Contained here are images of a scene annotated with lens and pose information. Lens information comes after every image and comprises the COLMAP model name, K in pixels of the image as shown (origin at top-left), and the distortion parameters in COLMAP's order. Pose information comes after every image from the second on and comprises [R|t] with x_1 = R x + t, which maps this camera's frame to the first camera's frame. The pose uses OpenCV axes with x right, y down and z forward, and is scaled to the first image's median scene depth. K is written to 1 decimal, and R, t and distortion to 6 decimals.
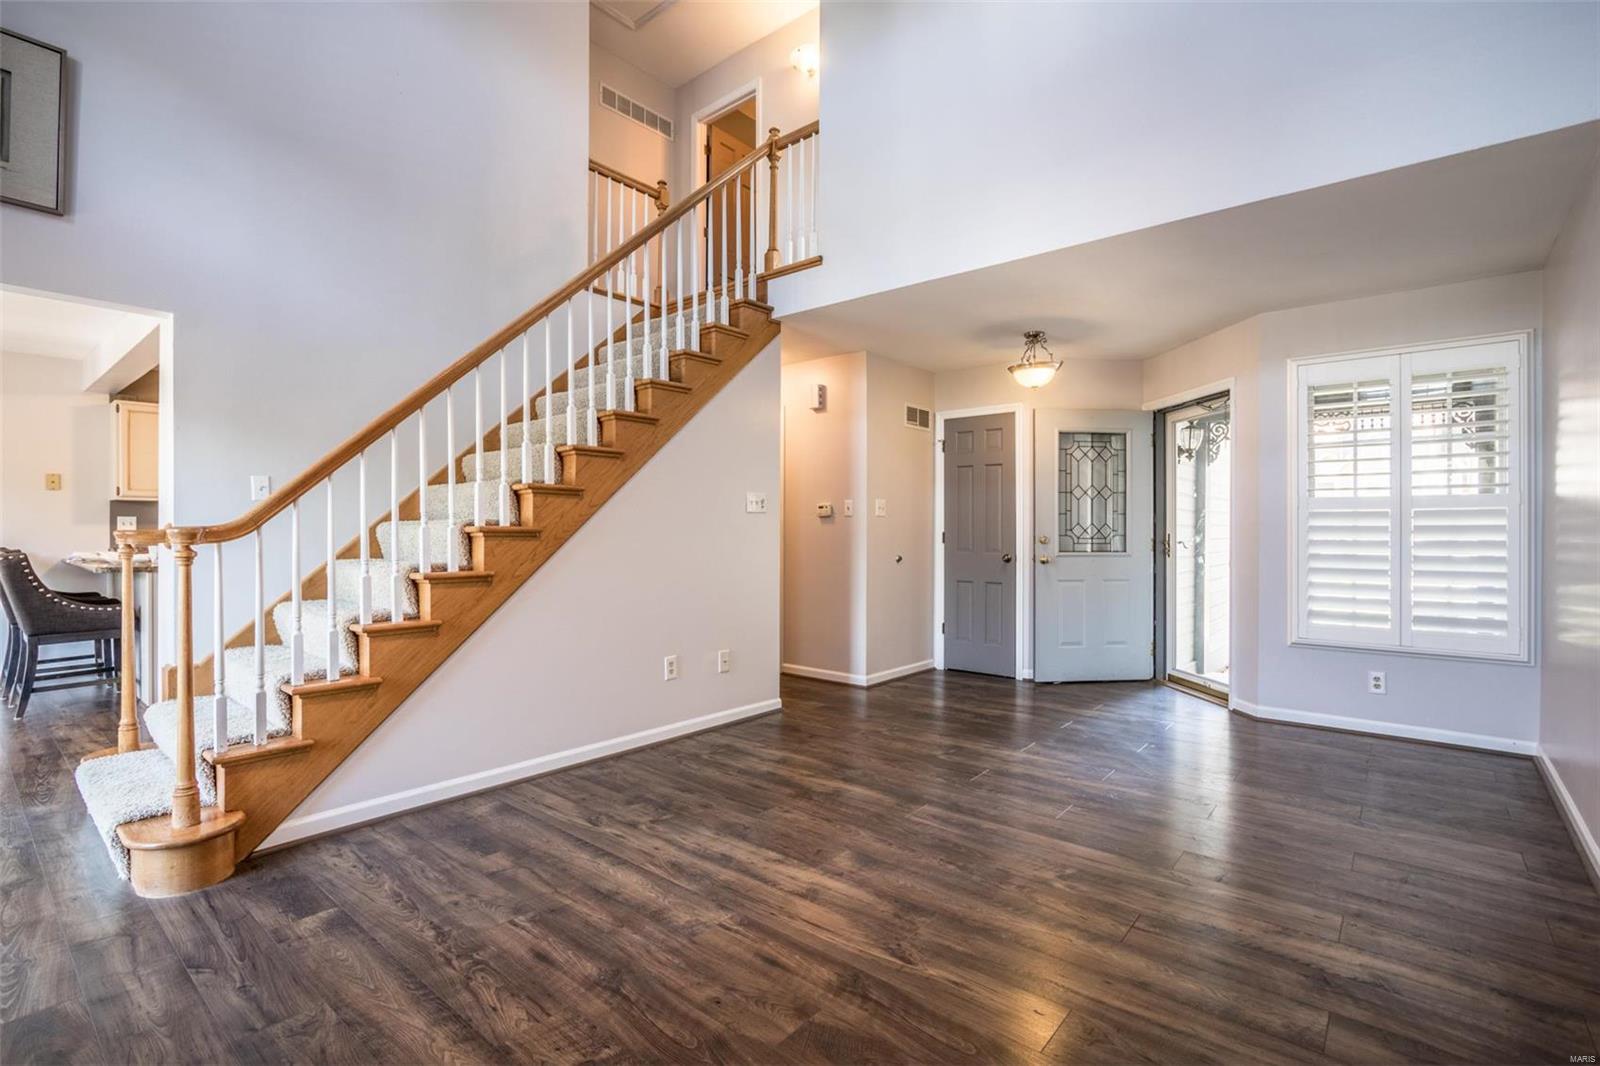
lens RADIAL K [[739.9, 0, 775.6], [0, 739.9, 541.2], [0, 0, 1]] dist [-0.008232, 0.000787]
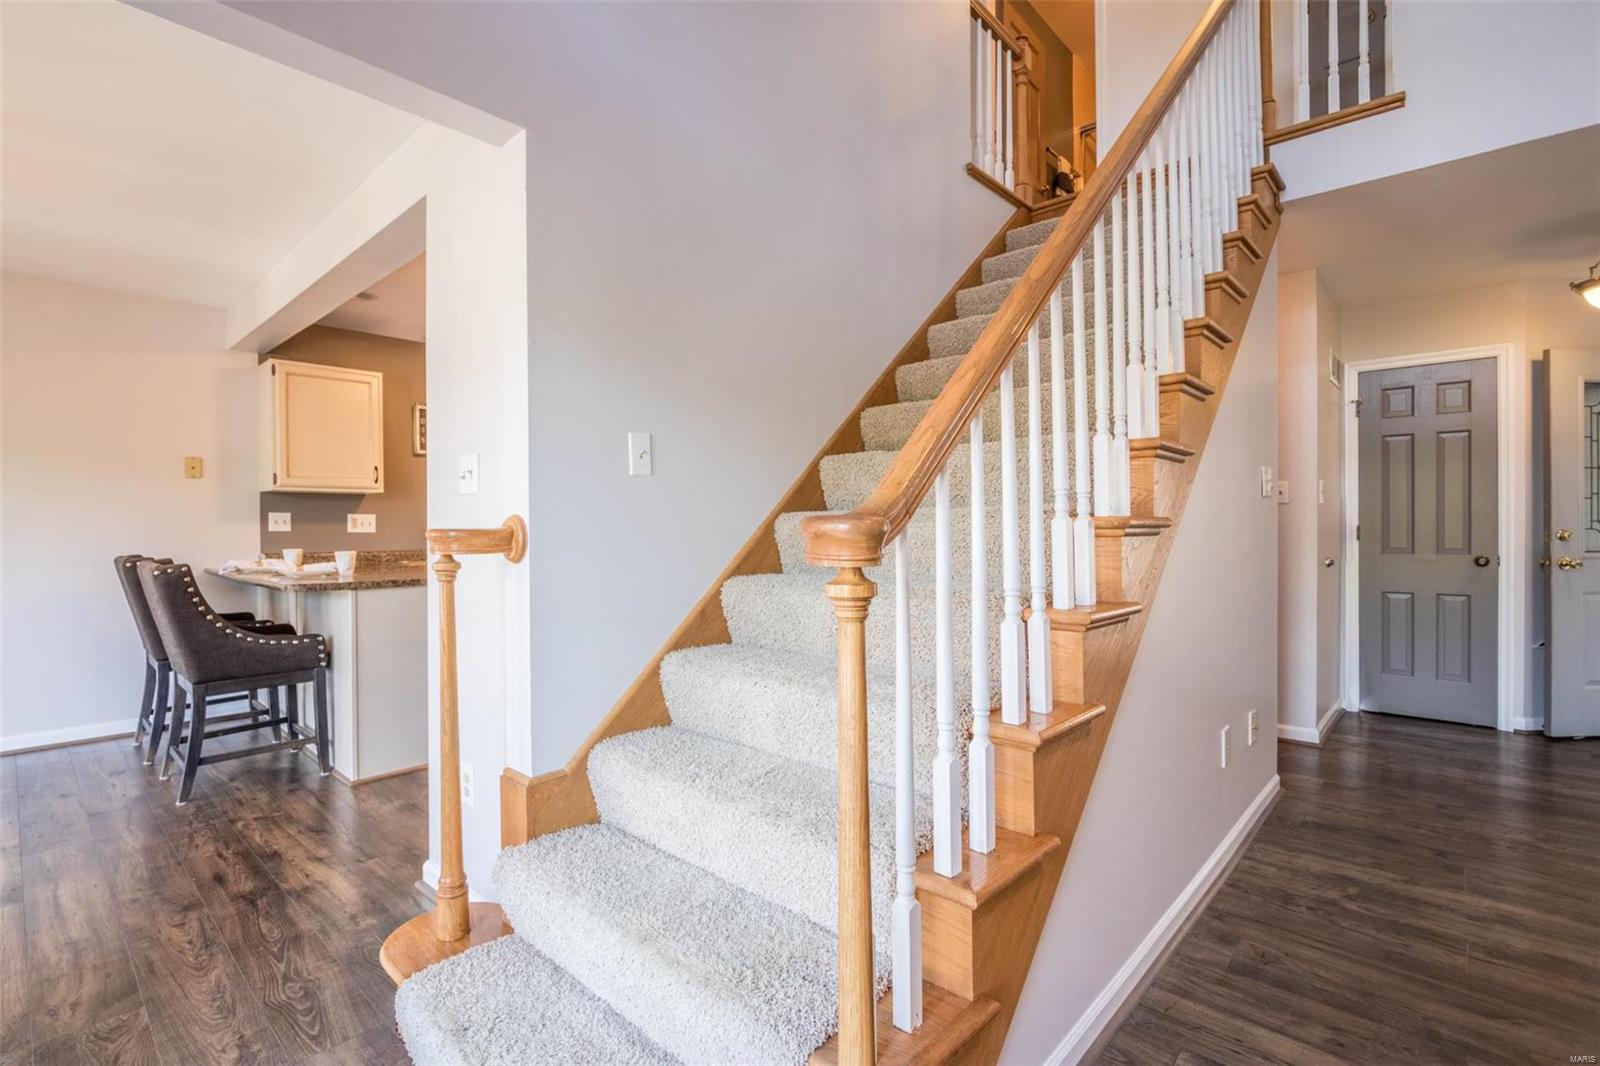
lens RADIAL K [[739.9, 0, 772.8], [0, 739.9, 530.1], [0, 0, 1]] dist [-0.008232, 0.000787]
pose [[0.999108, -0.006767, -0.041678, -0.565913], [0.006316, 0.999920, -0.010948, -0.005075], [0.041749, 0.010675, 0.999071, 0.423049]]
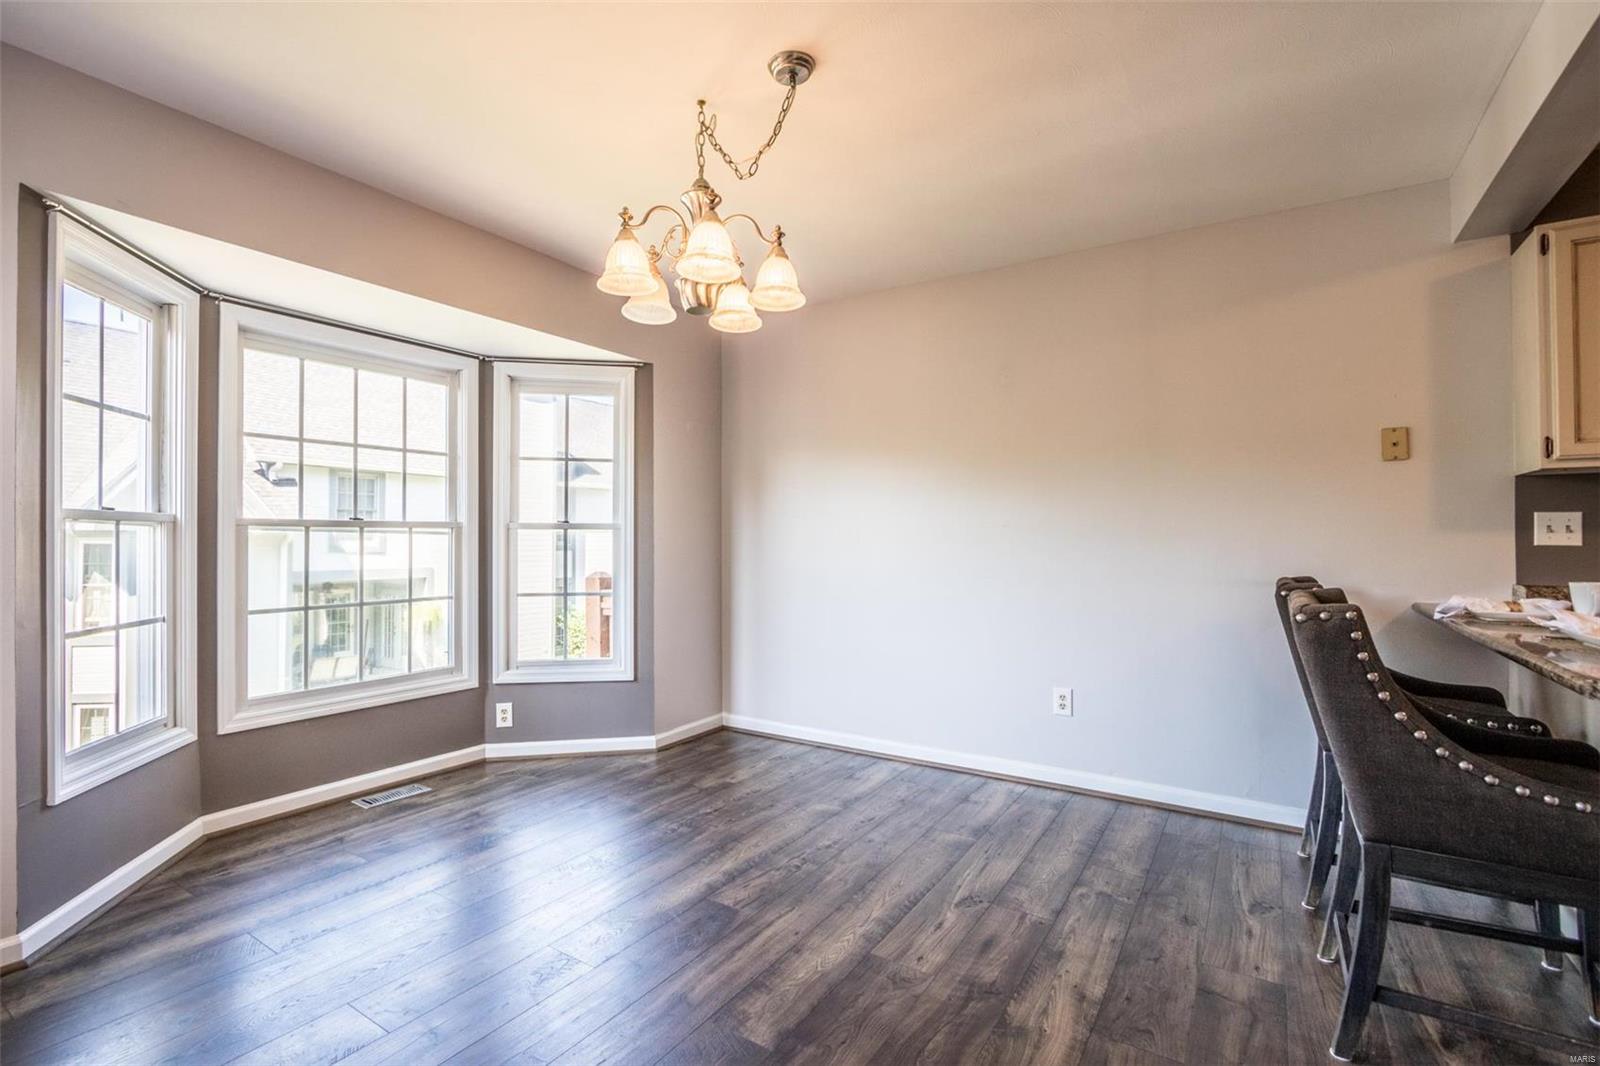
lens RADIAL K [[709.3, 0, 797.4], [0, 709.3, 531.3], [0, 0, 1]] dist [-0.008324, -0.000015]
pose [[0.127969, -0.011336, -0.991713, -0.584968], [-0.019488, 0.999713, -0.013942, -0.005490], [0.991587, 0.021111, 0.127711, 0.447881]]
